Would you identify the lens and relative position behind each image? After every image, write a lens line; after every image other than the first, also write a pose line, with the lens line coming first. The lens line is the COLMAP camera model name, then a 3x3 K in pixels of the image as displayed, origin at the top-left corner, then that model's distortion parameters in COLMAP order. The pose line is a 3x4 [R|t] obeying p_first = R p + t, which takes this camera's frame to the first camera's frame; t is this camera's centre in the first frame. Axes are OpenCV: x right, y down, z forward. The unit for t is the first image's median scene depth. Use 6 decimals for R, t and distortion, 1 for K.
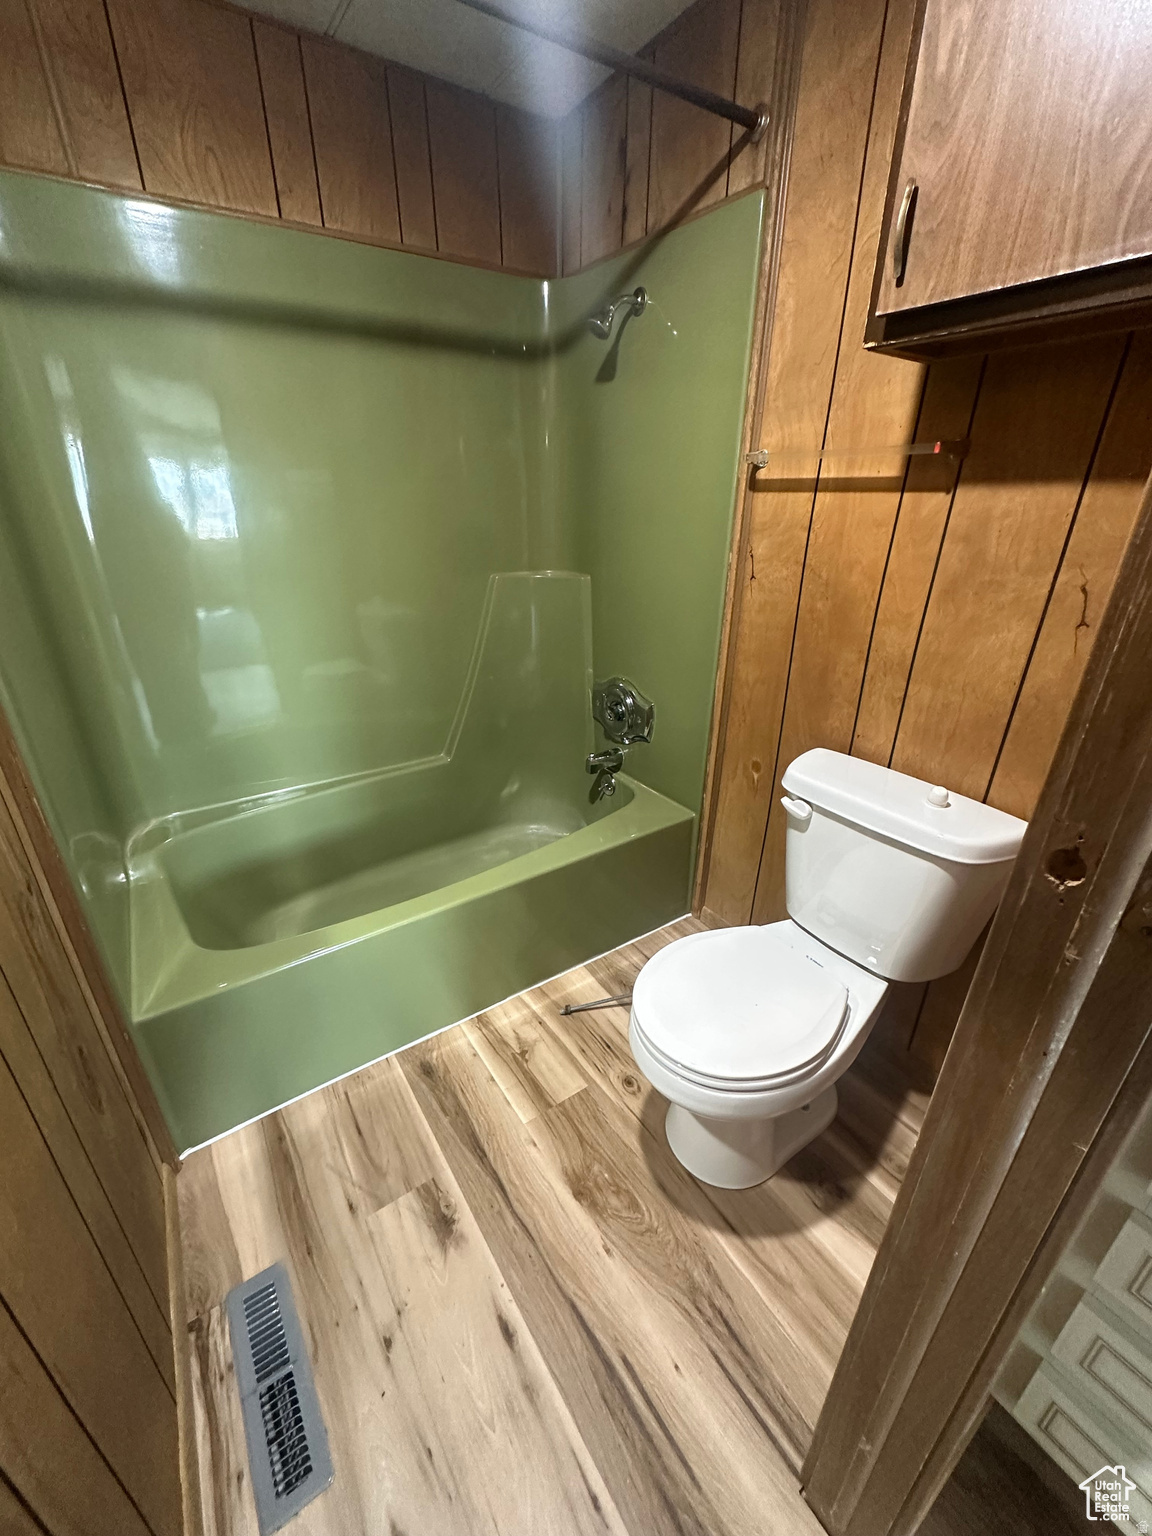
lens RADIAL K [[614.7, 0, 566.2], [0, 614.7, 761.5], [0, 0, 1]] dist [-0.002896, 0.001280]
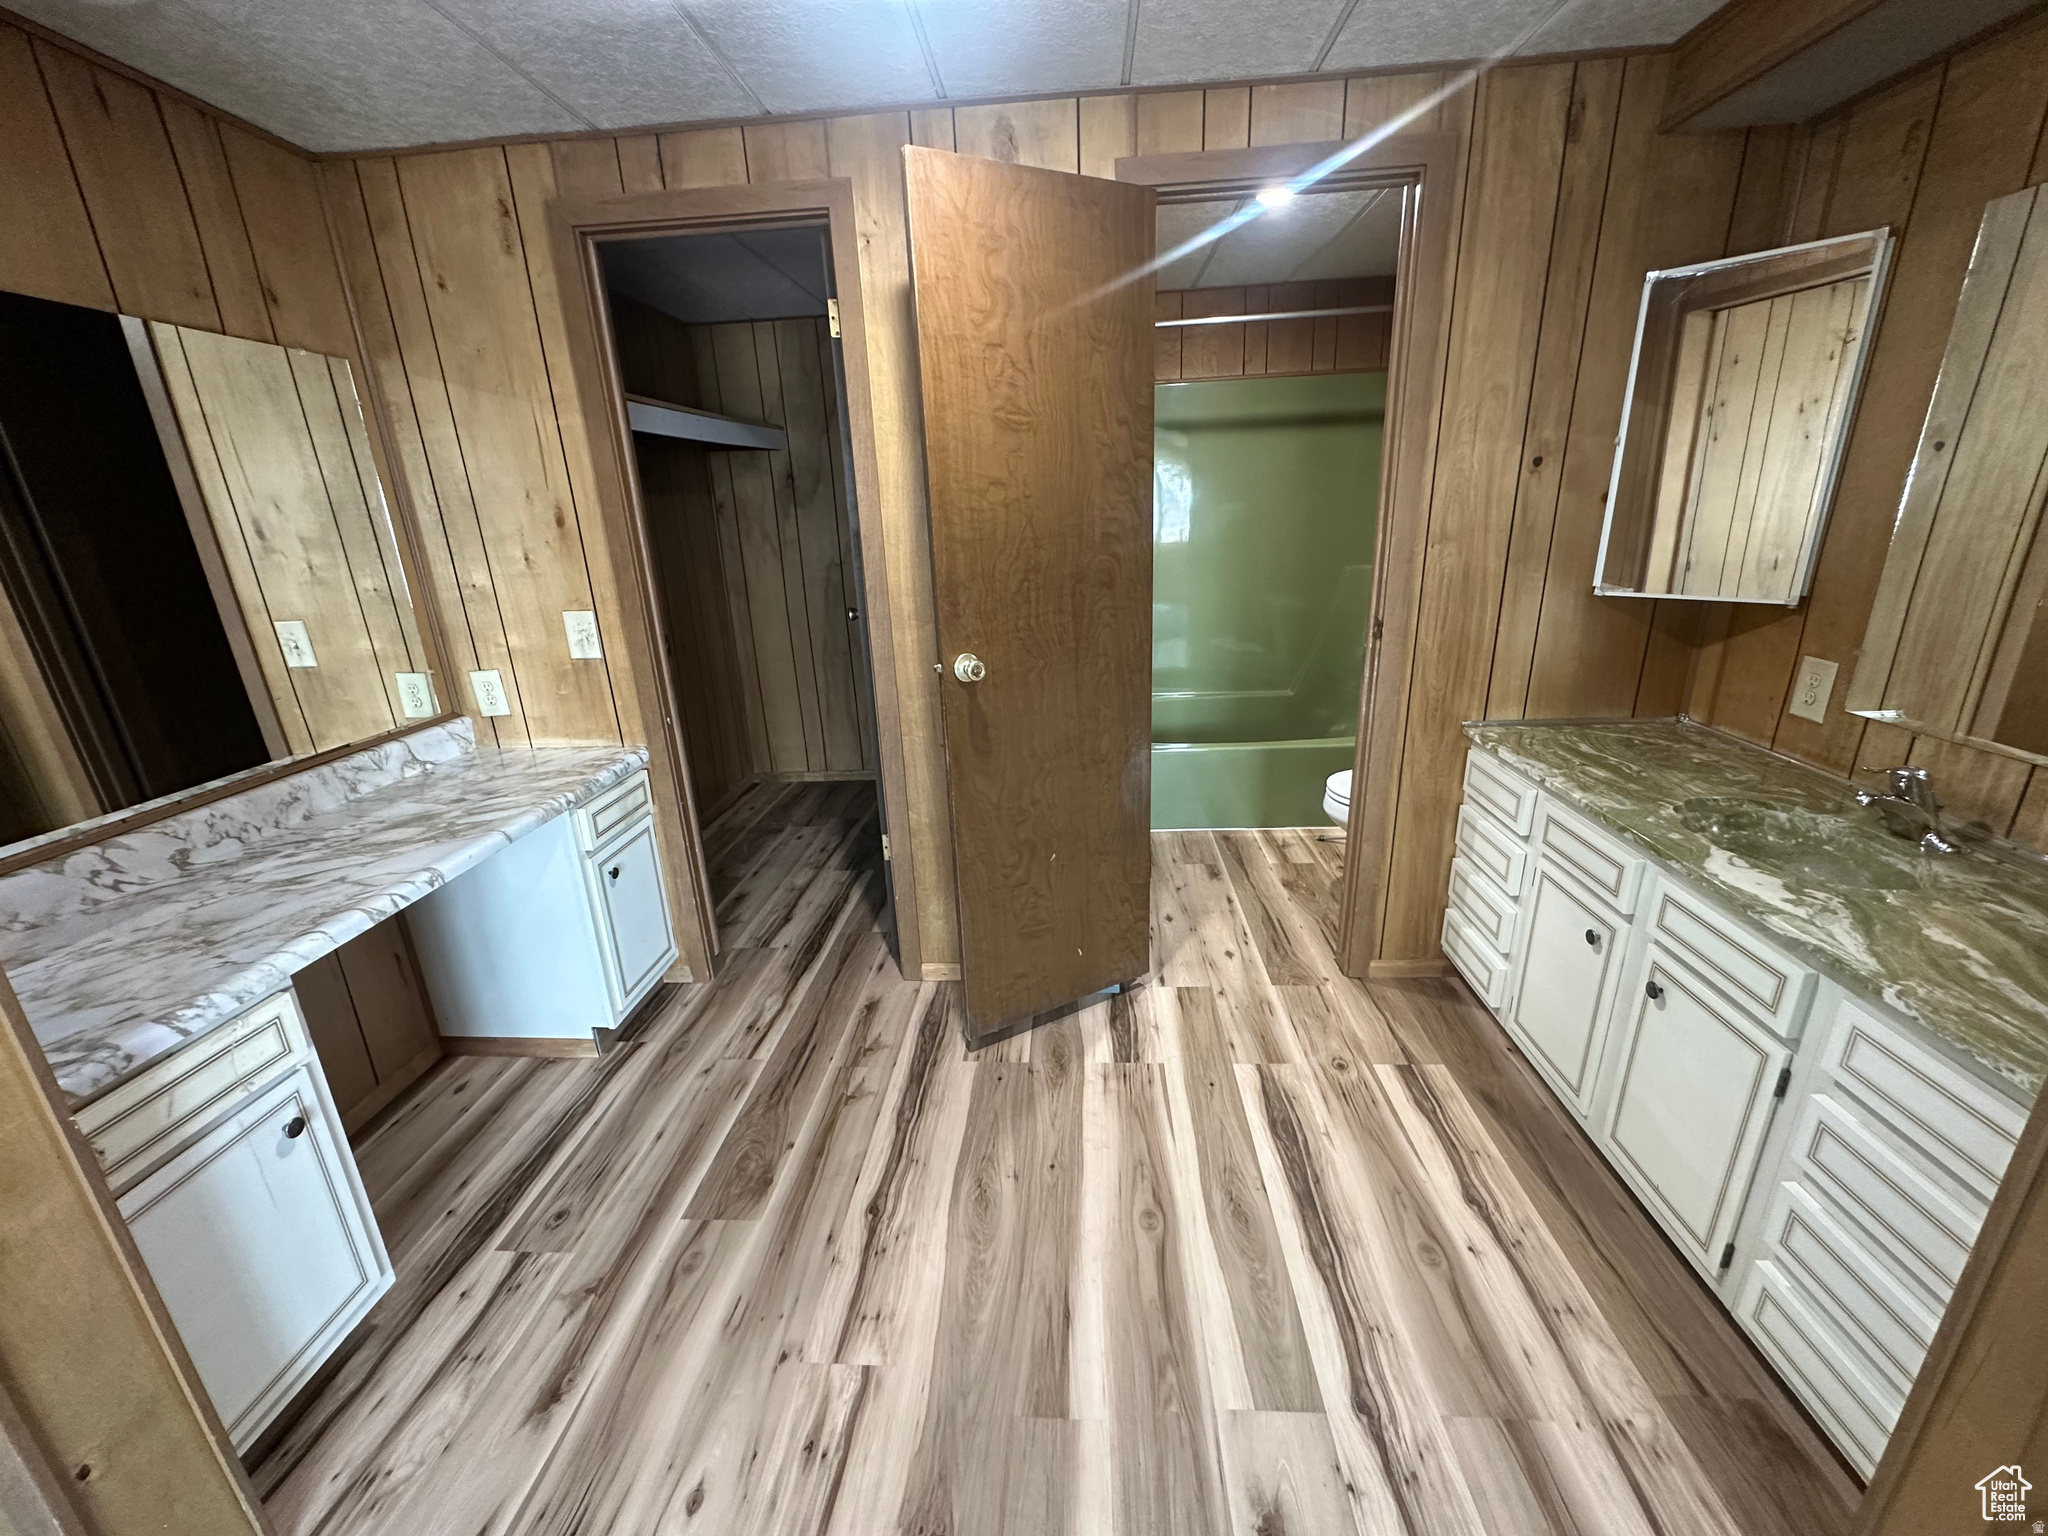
lens RADIAL K [[819.6, 0, 1025.1], [0, 819.6, 762.5], [0, 0, 1]] dist [-0.002896, 0.001280]
pose [[0.798184, 0.155204, -0.582078, 0.634124], [-0.205717, 0.978381, -0.021219, 0.458224], [0.566201, 0.136680, 0.812856, -1.231763]]
